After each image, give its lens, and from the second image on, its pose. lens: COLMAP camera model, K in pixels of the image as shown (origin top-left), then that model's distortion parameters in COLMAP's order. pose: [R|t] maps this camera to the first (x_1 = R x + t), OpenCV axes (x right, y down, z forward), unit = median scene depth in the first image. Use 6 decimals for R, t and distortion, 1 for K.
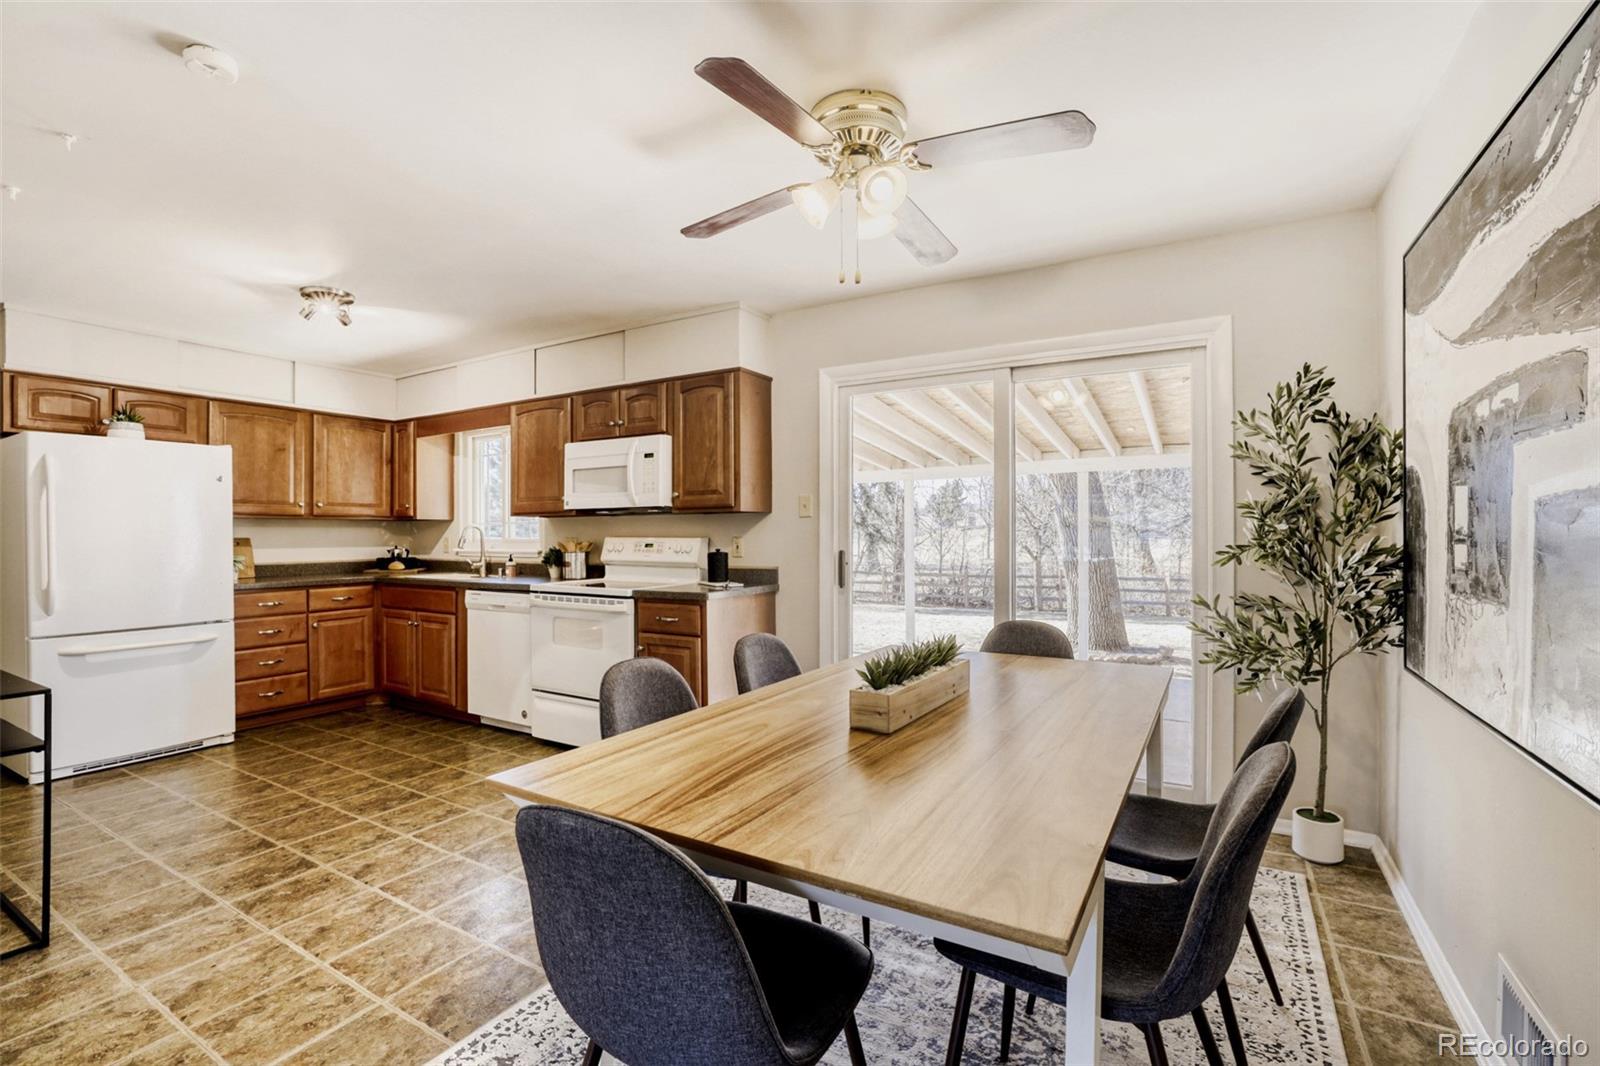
lens RADIAL K [[689.8, 0, 794.7], [0, 689.8, 533.5], [0, 0, 1]] dist [-0.035197, 0.016501]
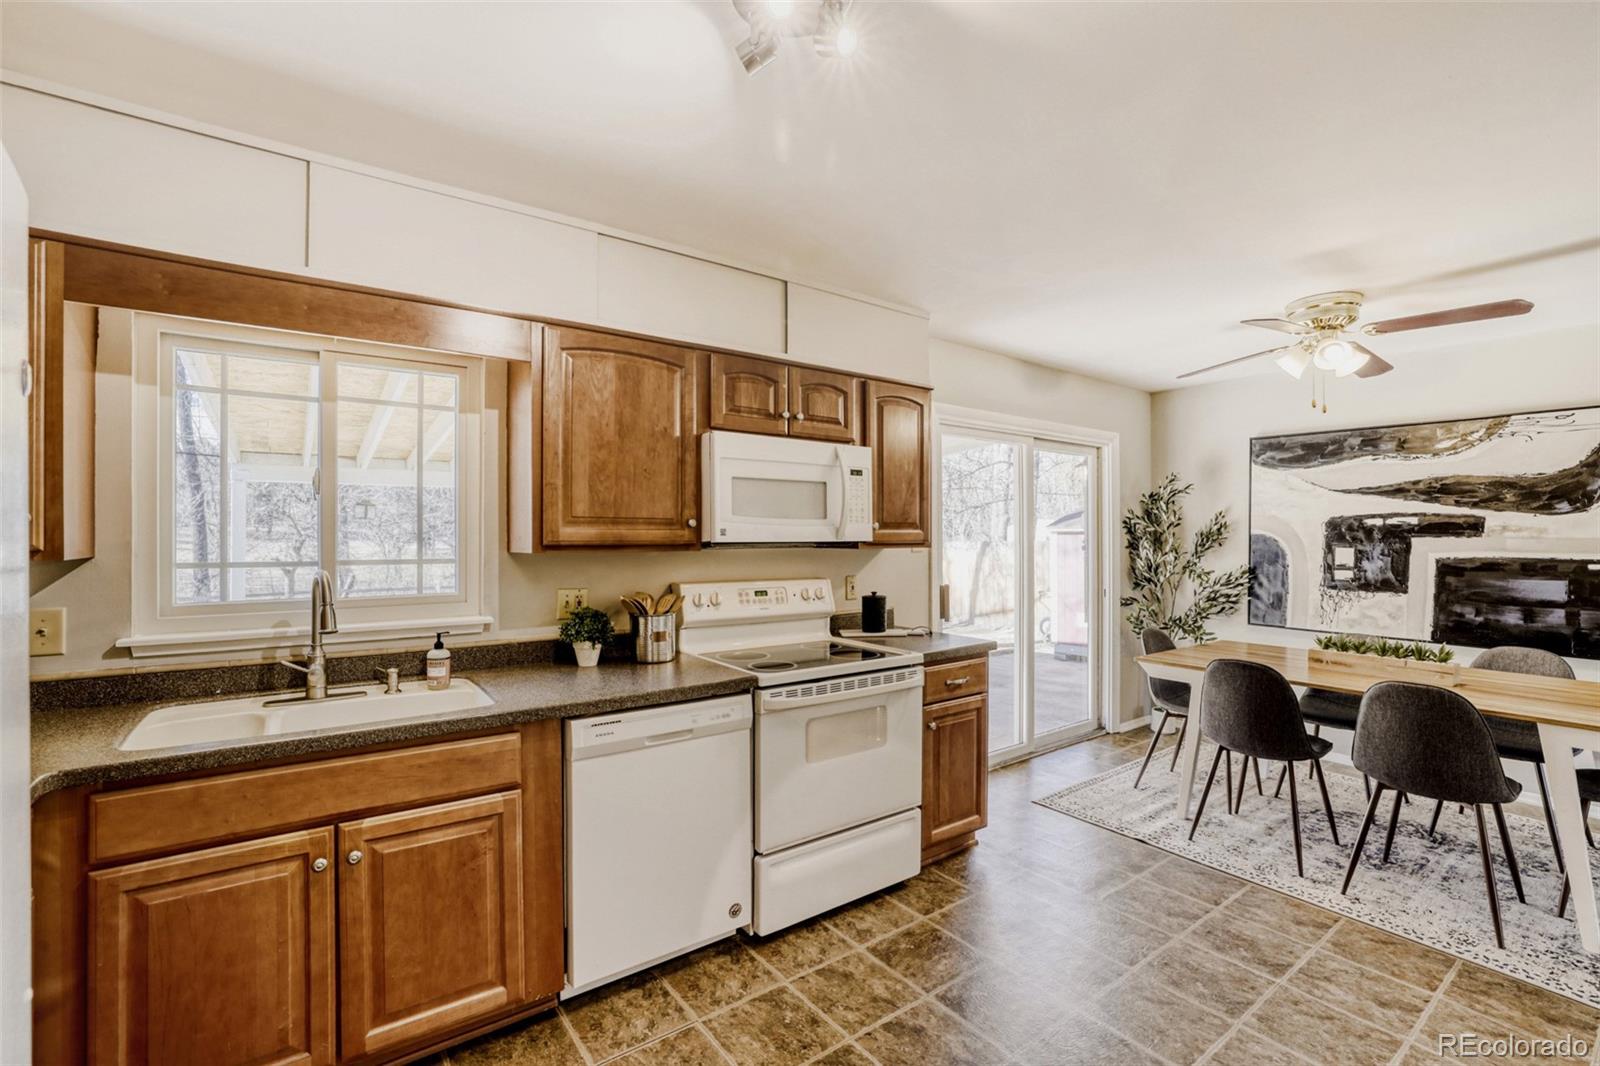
lens RADIAL K [[689.8, 0, 794.7], [0, 689.8, 533.5], [0, 0, 1]] dist [-0.035197, 0.016501]
pose [[0.421184, 0.007593, 0.906944, -0.830656], [-0.003853, 0.999971, -0.006583, -0.038135], [-0.906967, -0.000722, 0.421201, 0.675875]]
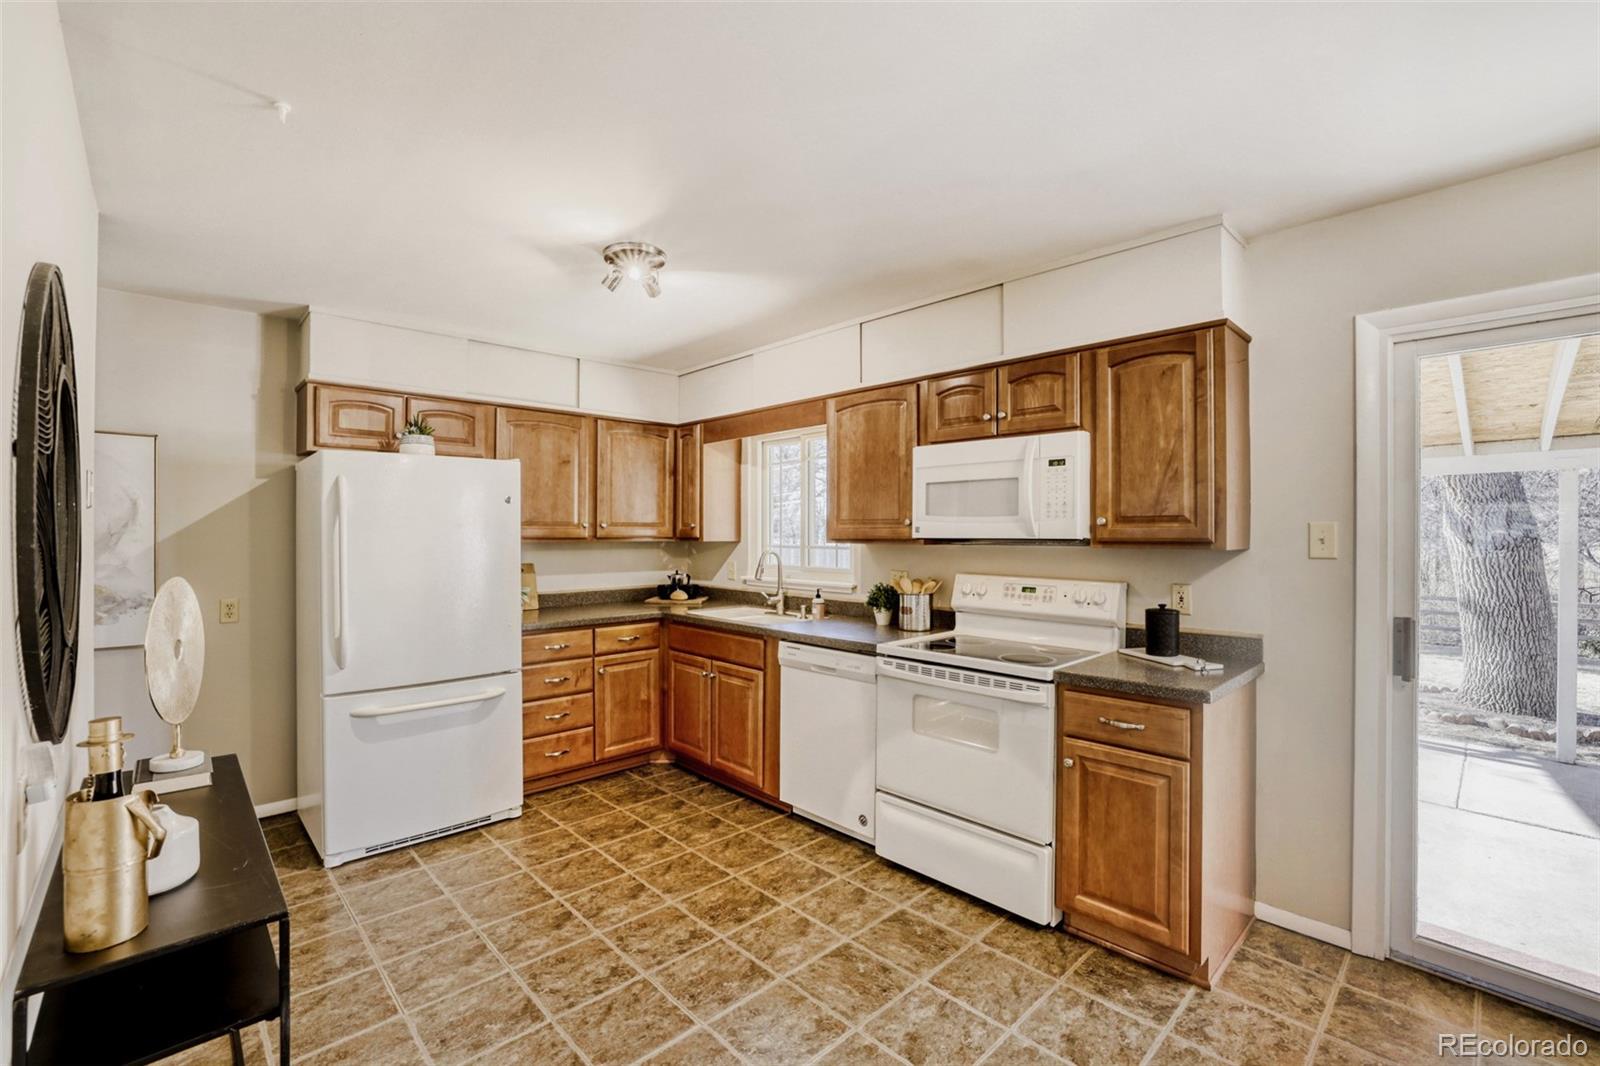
lens RADIAL K [[689.8, 0, 794.7], [0, 689.8, 533.5], [0, 0, 1]] dist [-0.035197, 0.016501]
pose [[0.959326, 0.009117, -0.282154, -0.242517], [-0.008331, 0.999957, 0.003983, -0.040457], [0.282178, -0.001470, 0.959361, 0.259332]]
